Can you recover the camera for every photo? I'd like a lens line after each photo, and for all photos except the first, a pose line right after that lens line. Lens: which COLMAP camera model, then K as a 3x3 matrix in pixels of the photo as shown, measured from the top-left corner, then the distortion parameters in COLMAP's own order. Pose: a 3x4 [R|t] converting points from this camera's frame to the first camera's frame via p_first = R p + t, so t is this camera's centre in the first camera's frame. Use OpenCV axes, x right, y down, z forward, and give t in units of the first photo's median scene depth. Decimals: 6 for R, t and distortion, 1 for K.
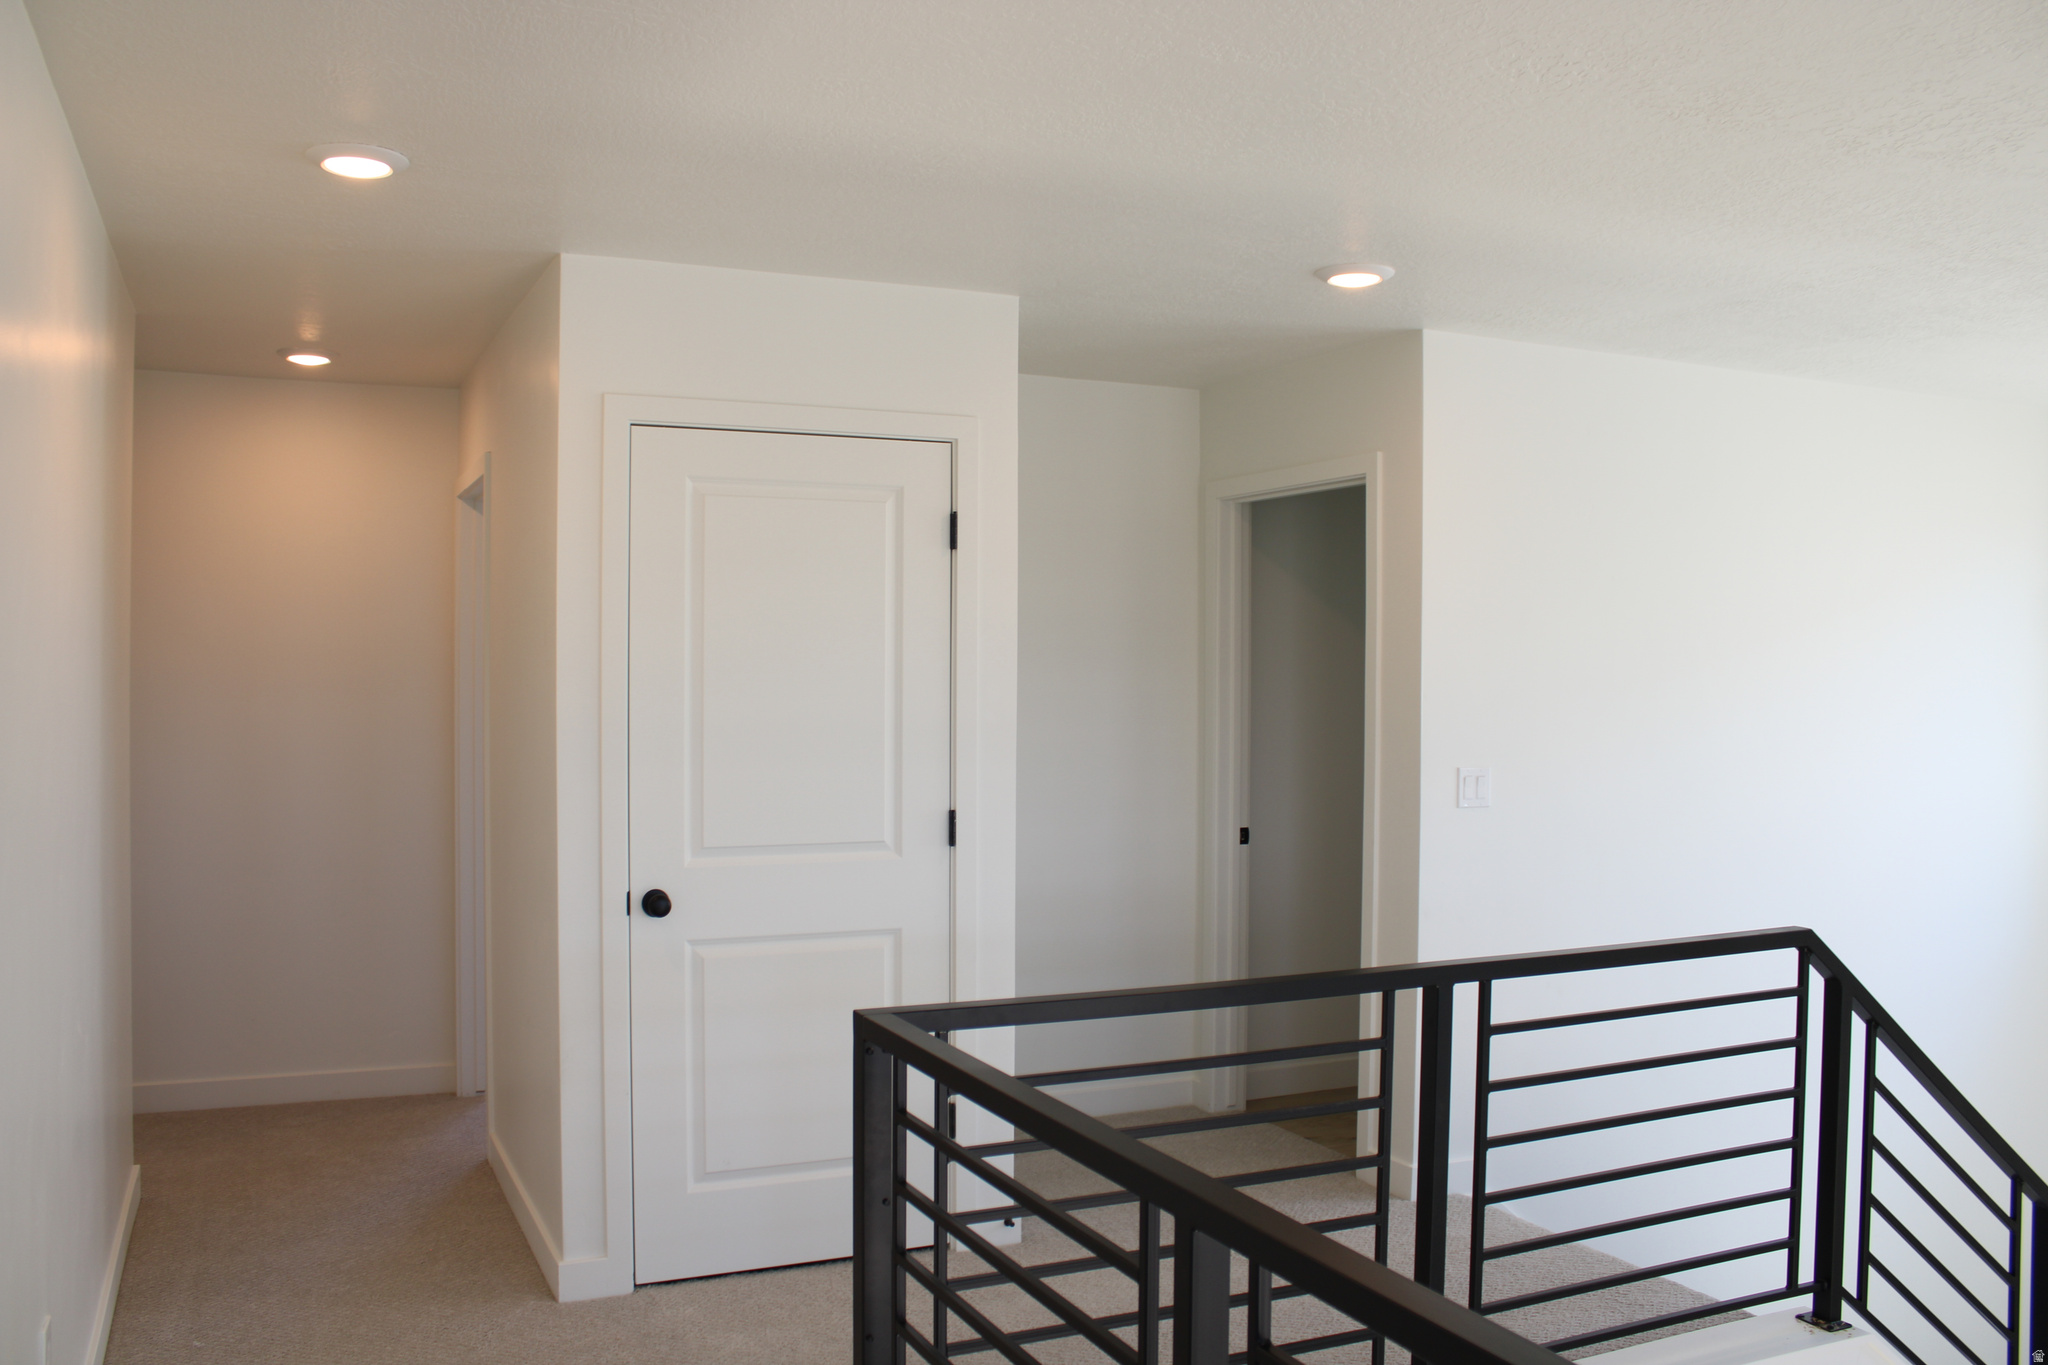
lens RADIAL K [[1724.8, 0, 1026.5], [0, 1724.8, 678.4], [0, 0, 1]] dist [-0.142462, 0.099627]
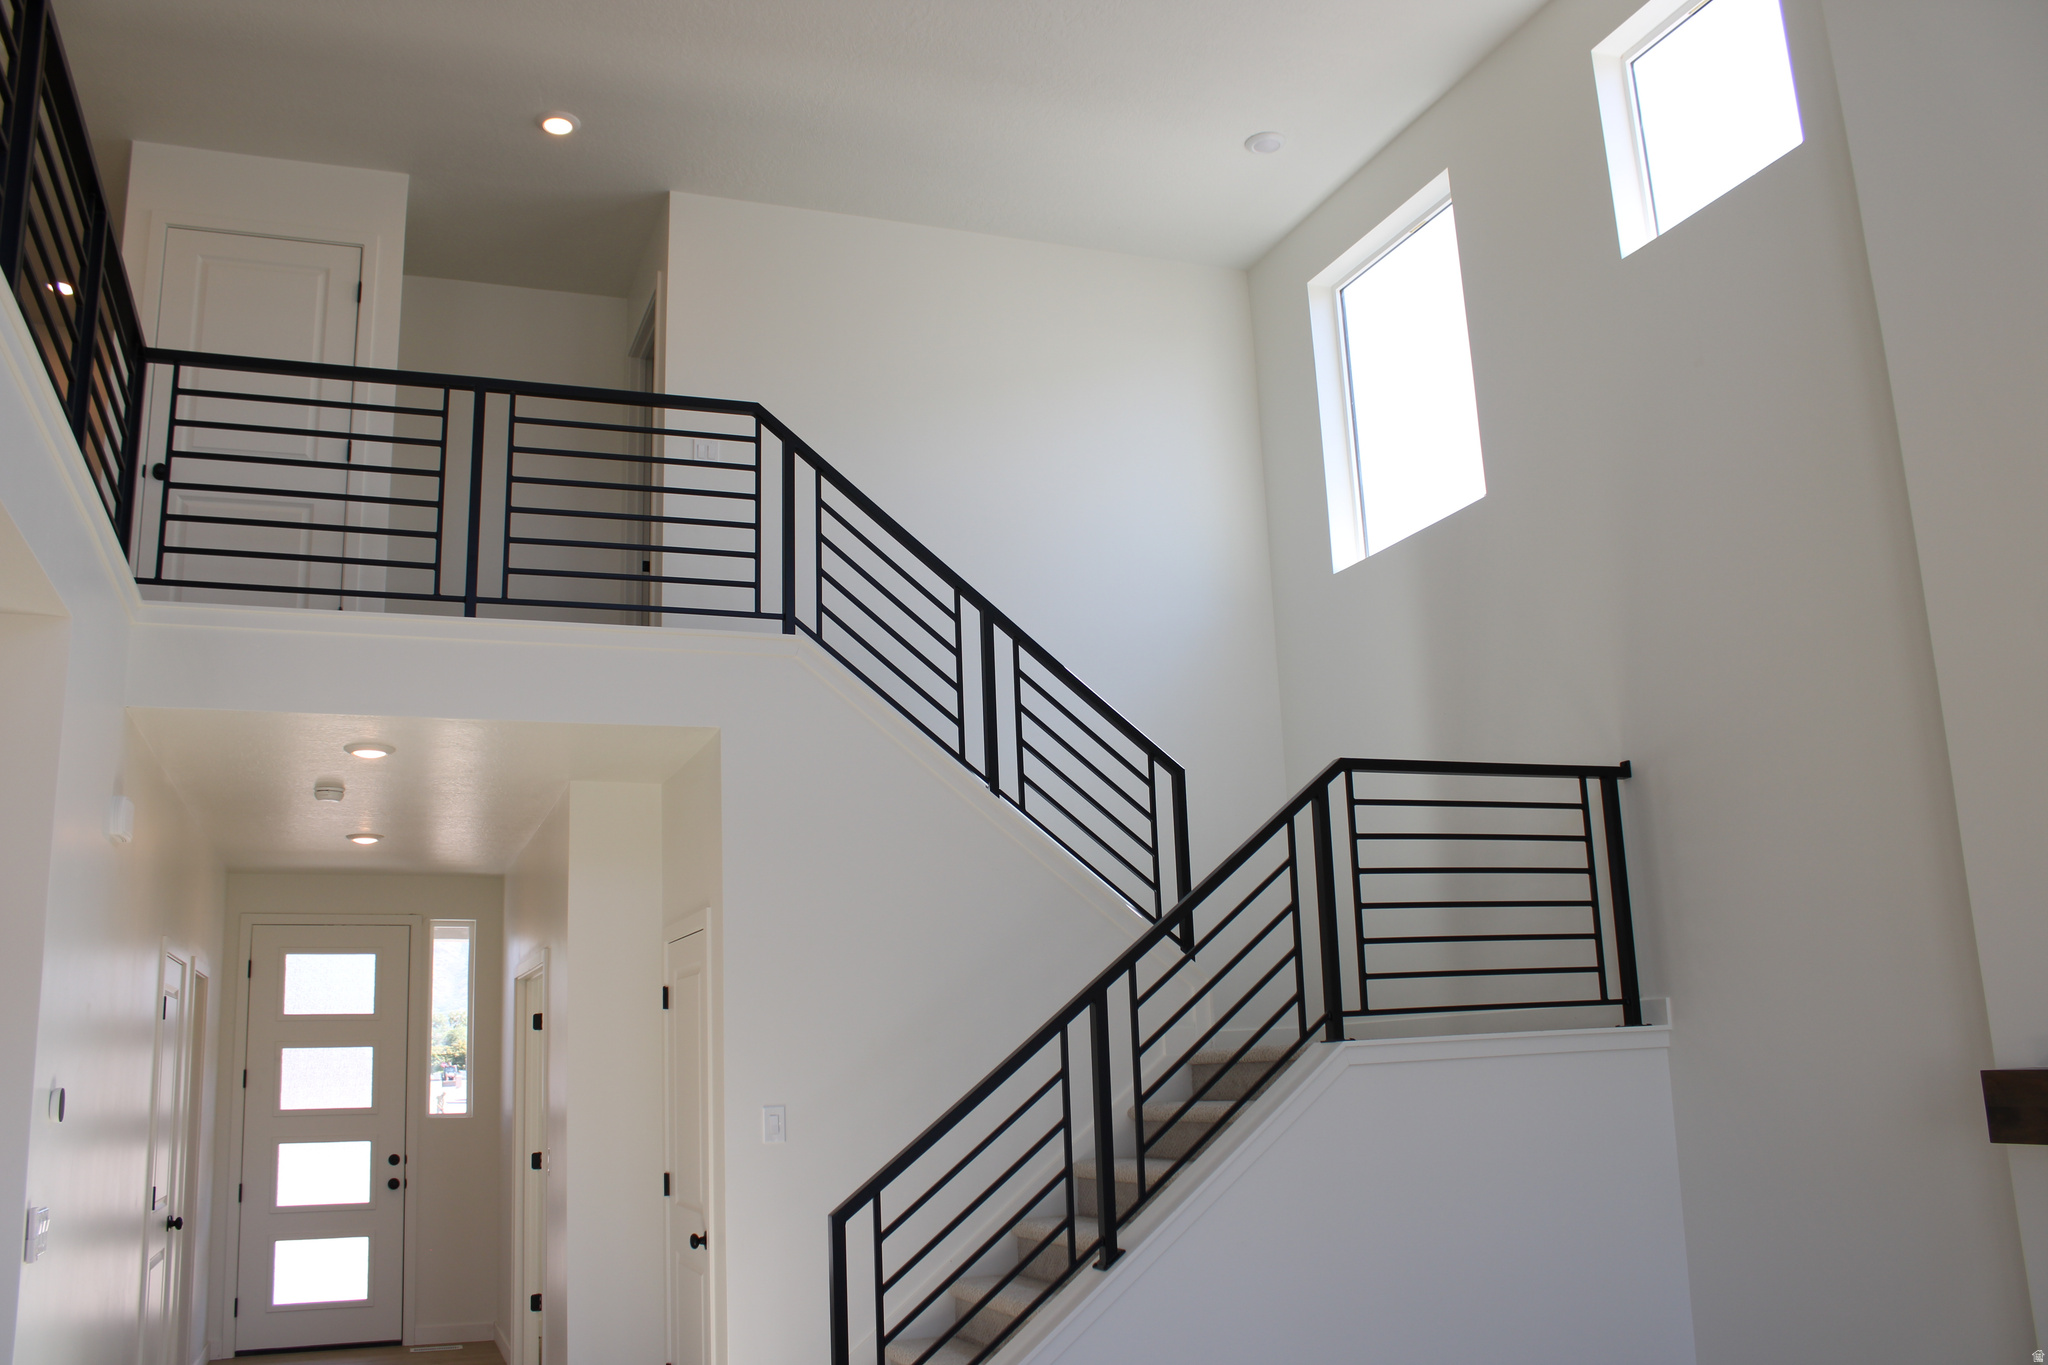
lens RADIAL K [[1724.8, 0, 1018.3], [0, 1724.8, 683.4], [0, 0, 1]] dist [-0.142462, 0.099627]
pose [[0.997901, -0.050229, -0.040885, 0.760816], [0.039111, 0.970538, -0.237752, 0.822922], [0.051623, 0.235653, 0.970465, -0.592477]]
